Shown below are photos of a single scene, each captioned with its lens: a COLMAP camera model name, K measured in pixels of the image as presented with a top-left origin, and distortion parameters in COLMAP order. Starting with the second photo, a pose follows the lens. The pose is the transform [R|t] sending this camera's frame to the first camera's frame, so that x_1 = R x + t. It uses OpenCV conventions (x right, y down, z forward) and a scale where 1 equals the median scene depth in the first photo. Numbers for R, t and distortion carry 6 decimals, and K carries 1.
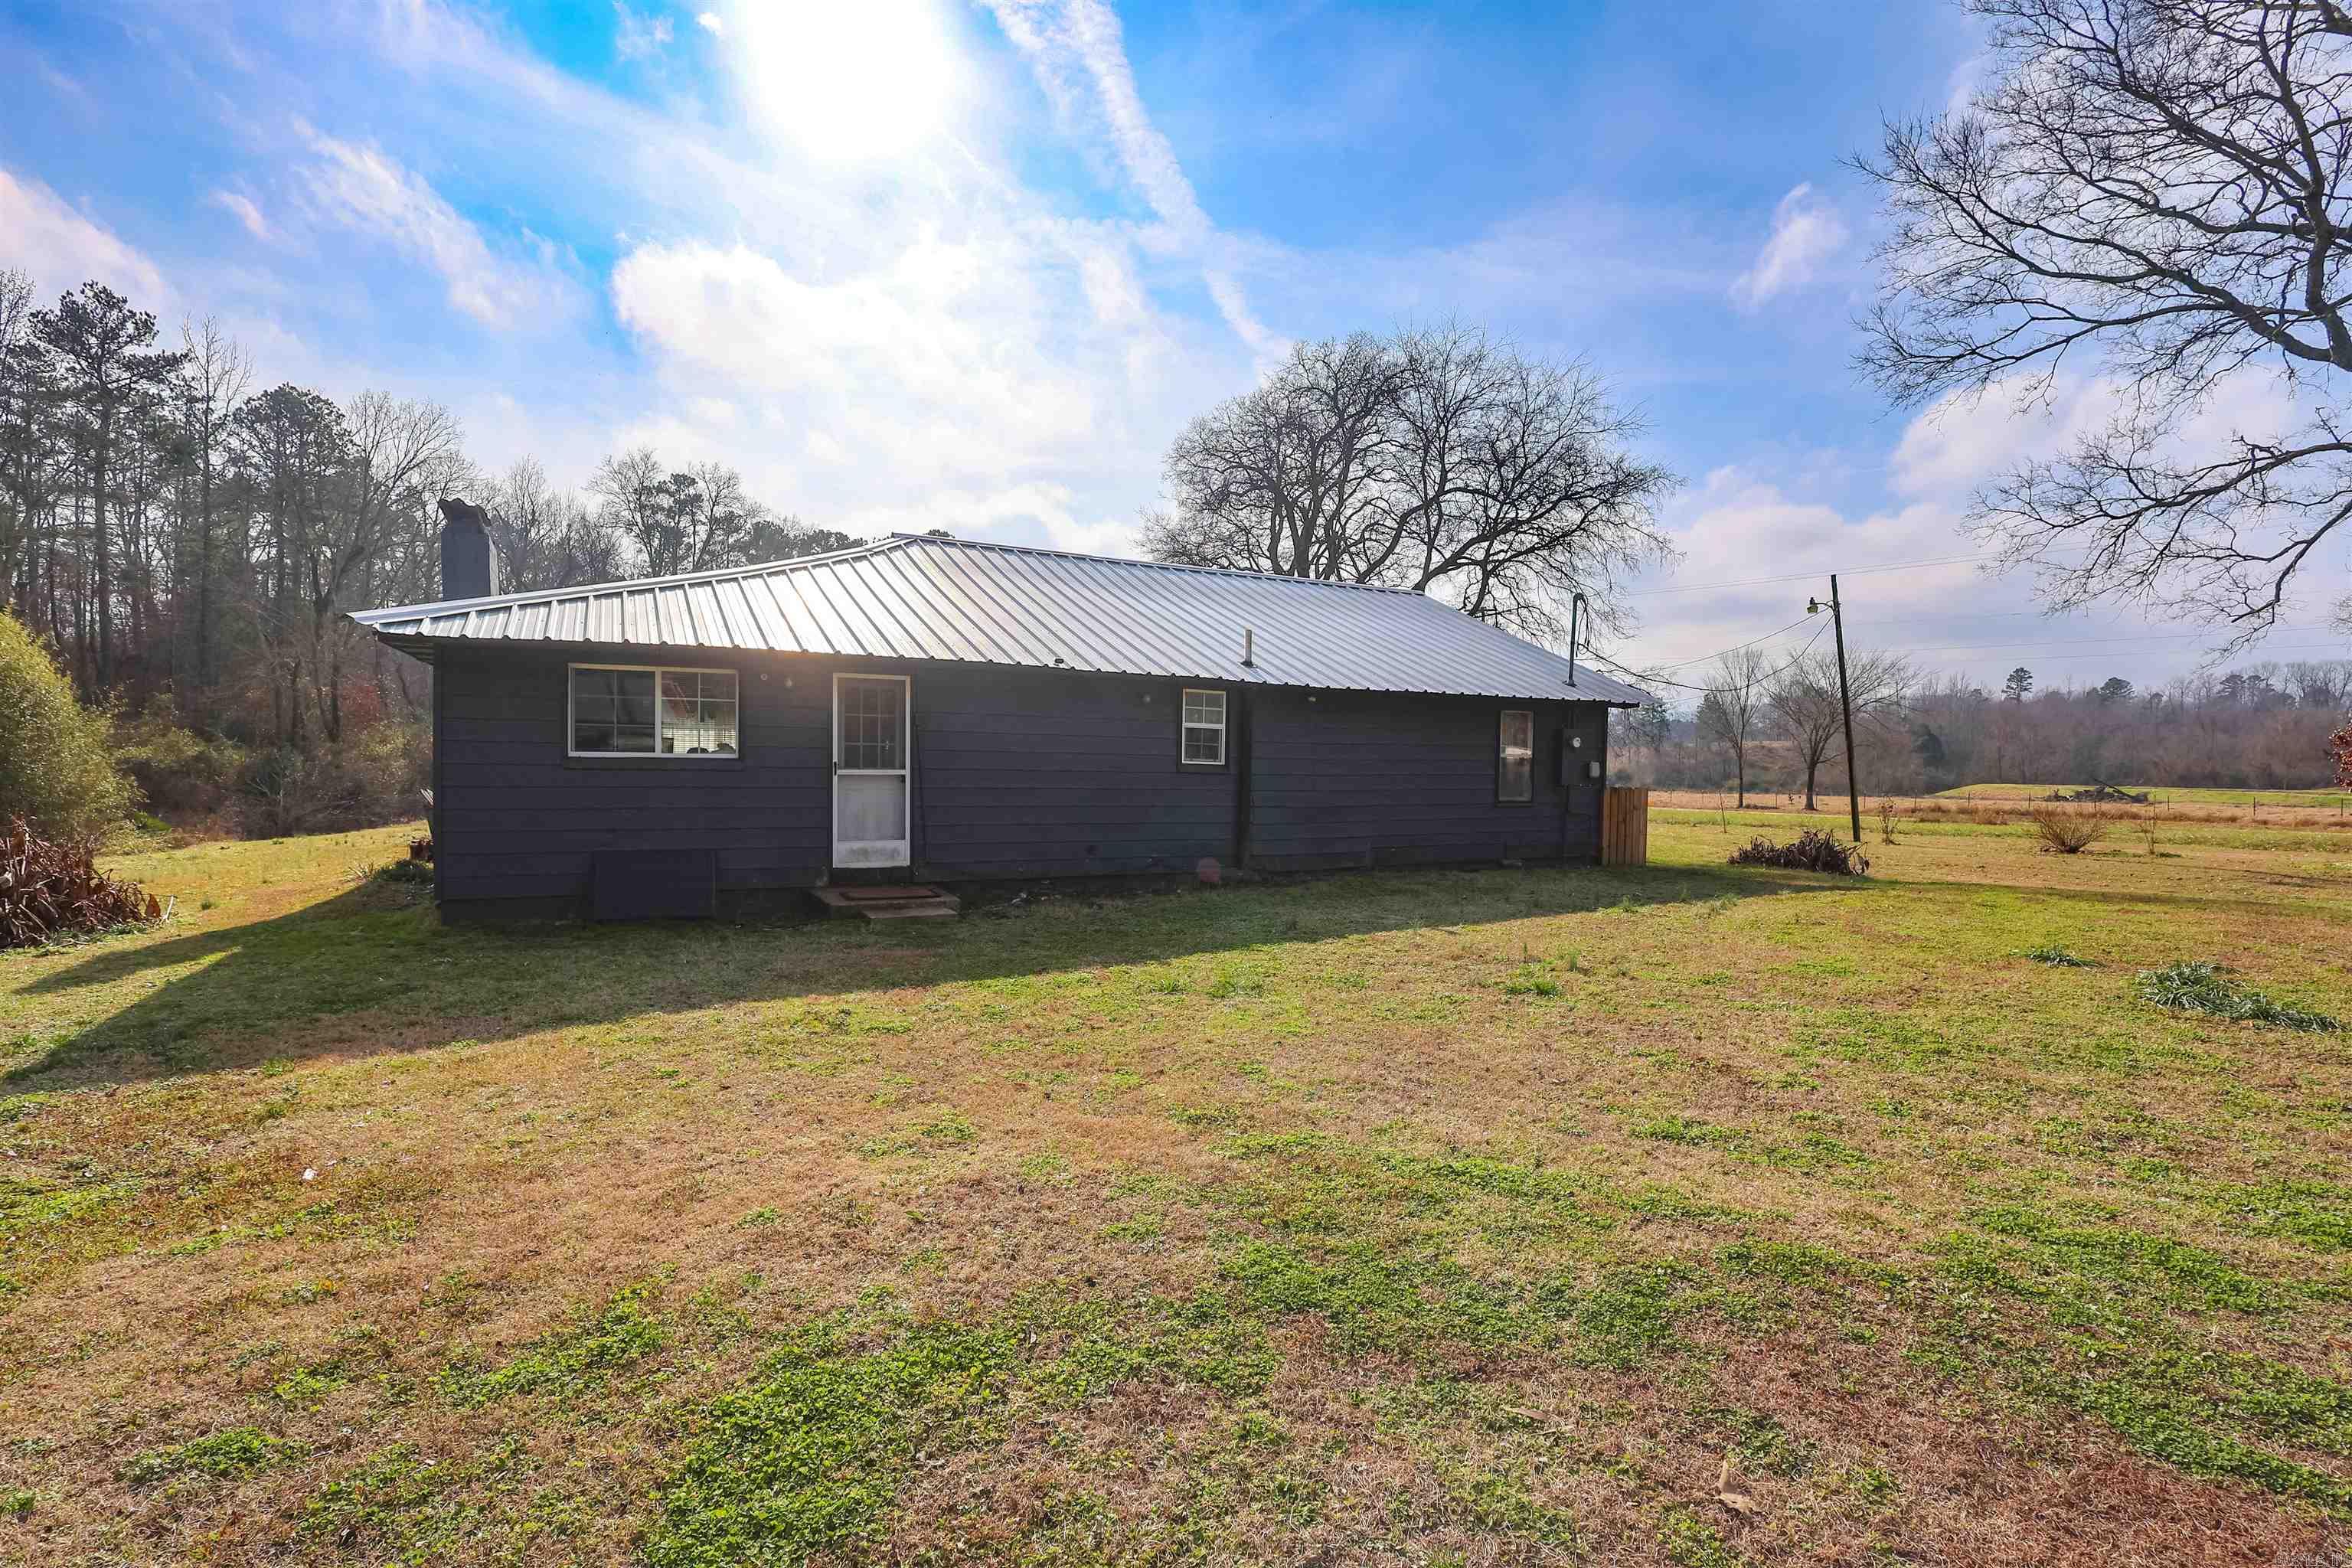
lens RADIAL K [[1111.9, 0, 1176.0], [0, 1111.9, 784.0], [0, 0, 1]] dist [-0.000739, 0.000229]
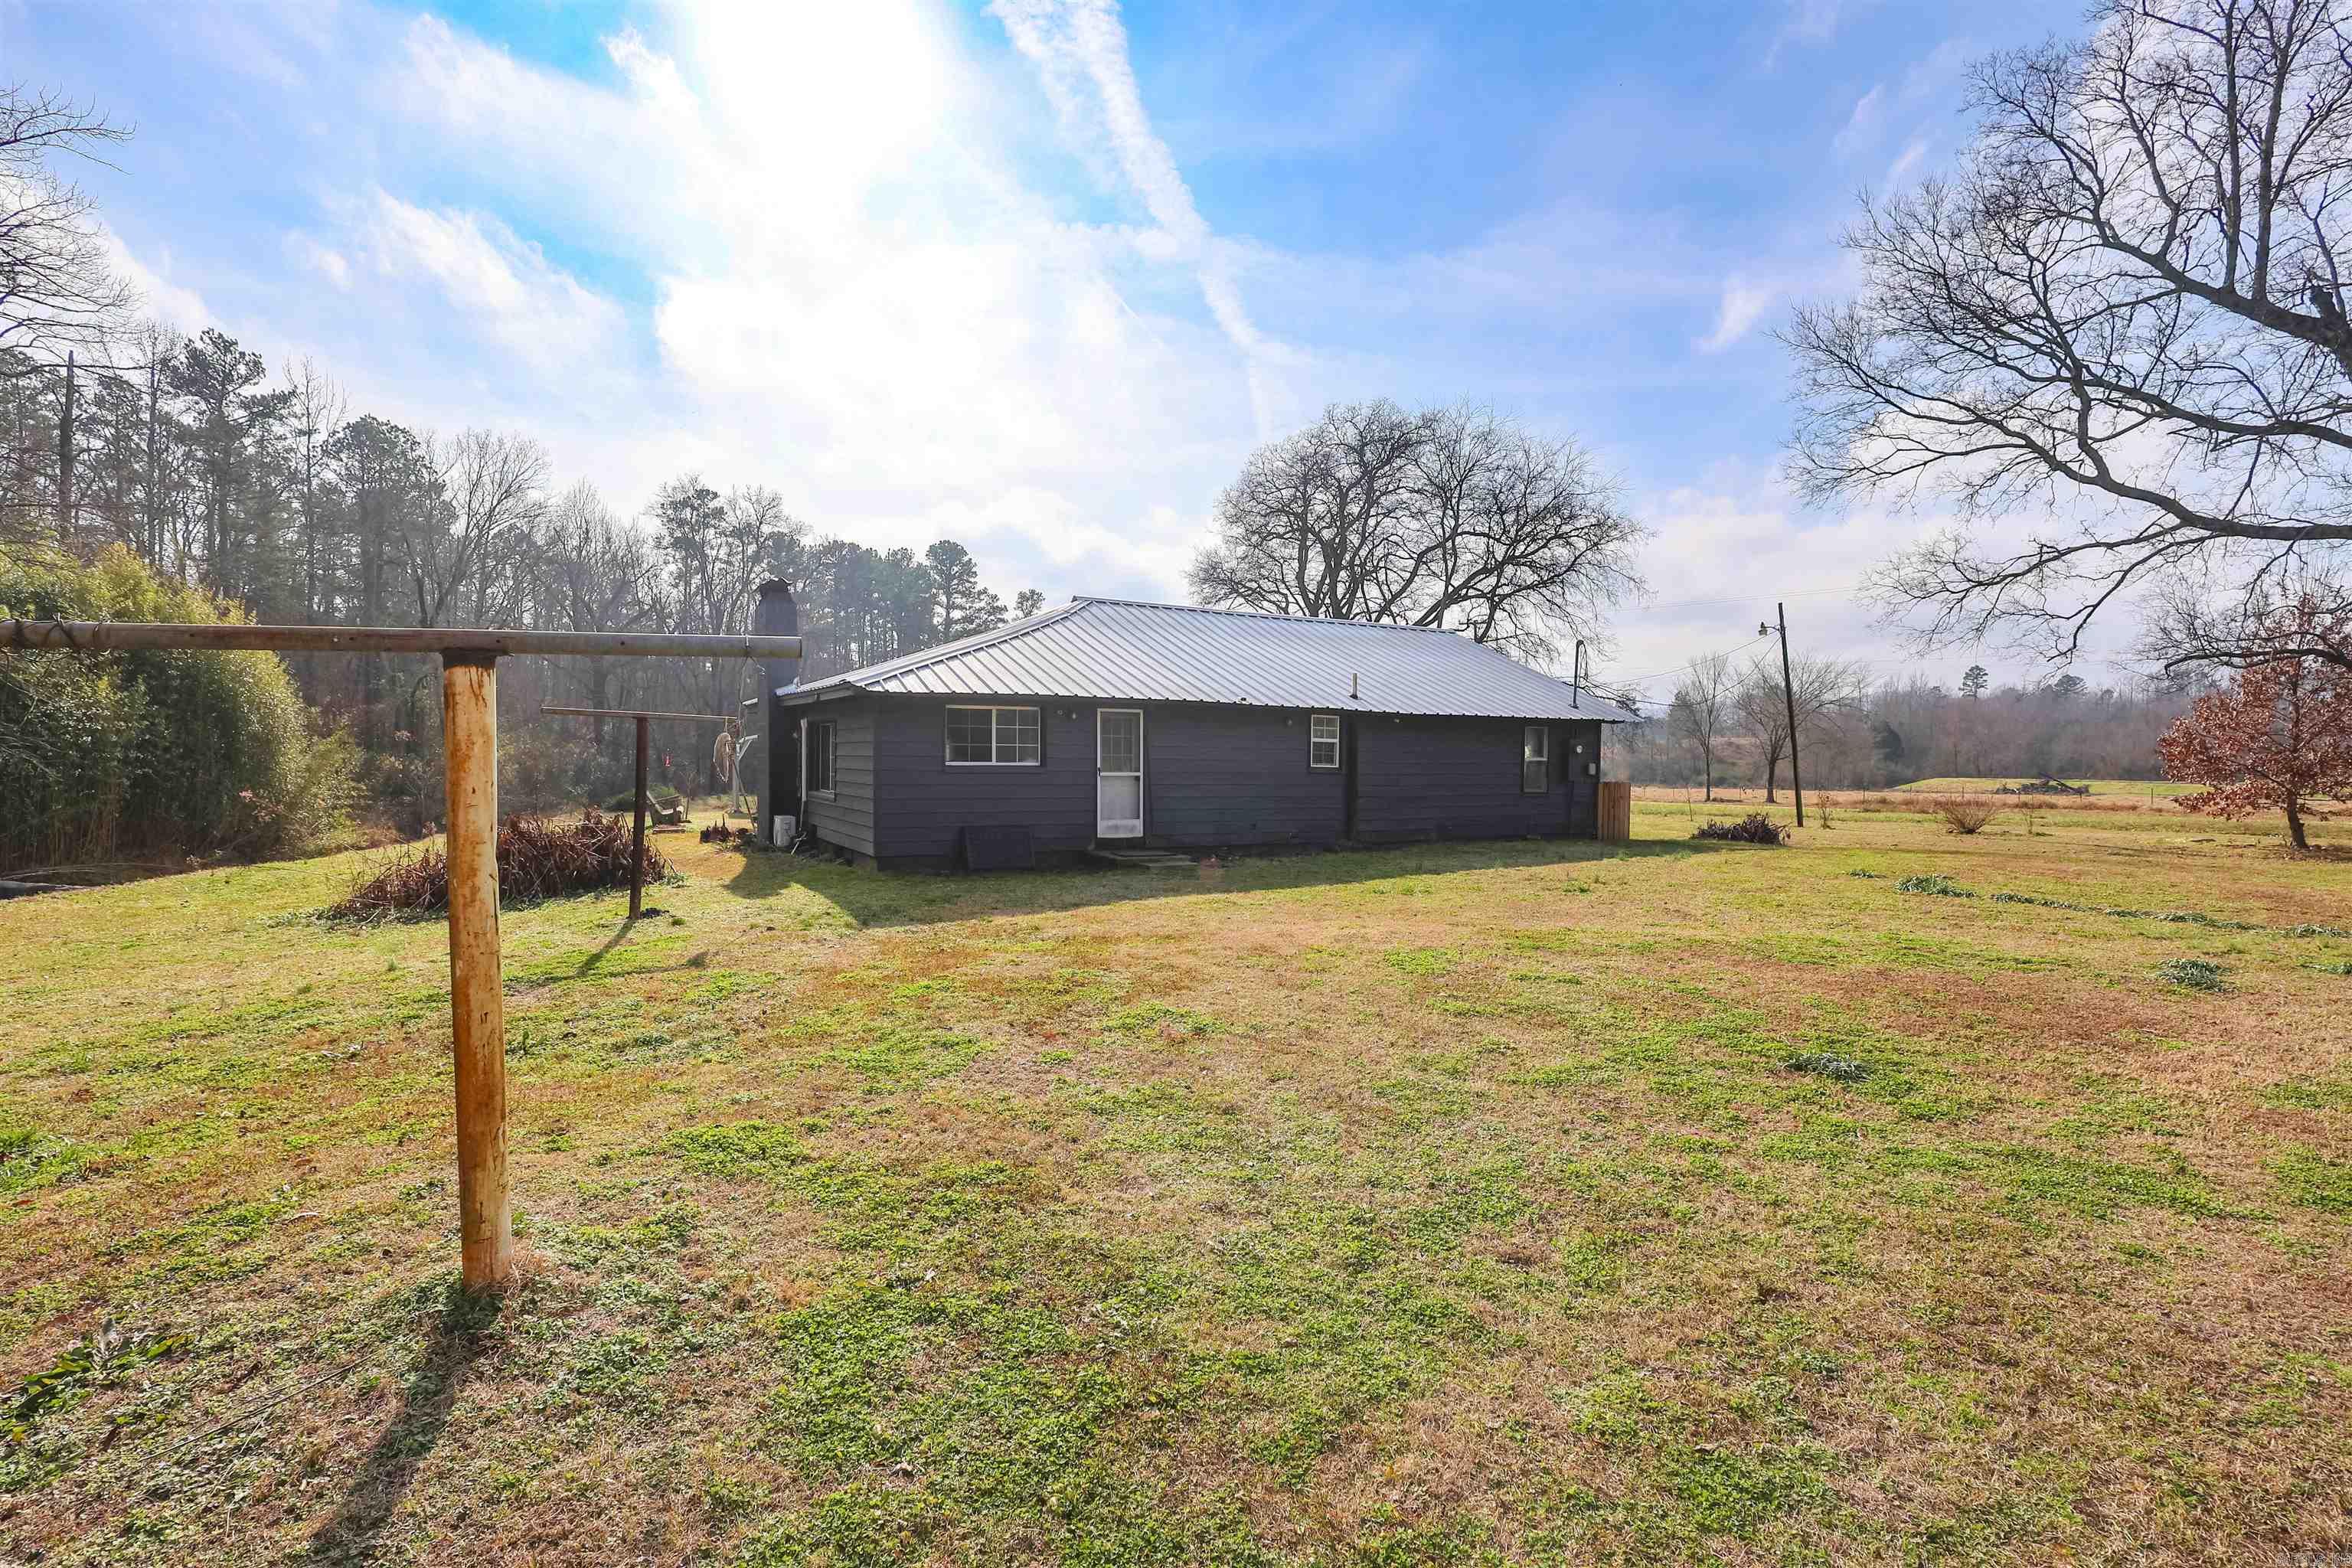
lens RADIAL K [[1111.9, 0, 1176.0], [0, 1111.9, 784.0], [0, 0, 1]] dist [-0.000739, 0.000229]
pose [[0.999765, -0.005508, 0.020982, -0.077505], [0.005478, 0.999984, 0.001489, 0.000323], [-0.020989, -0.001374, 0.999779, -0.168785]]
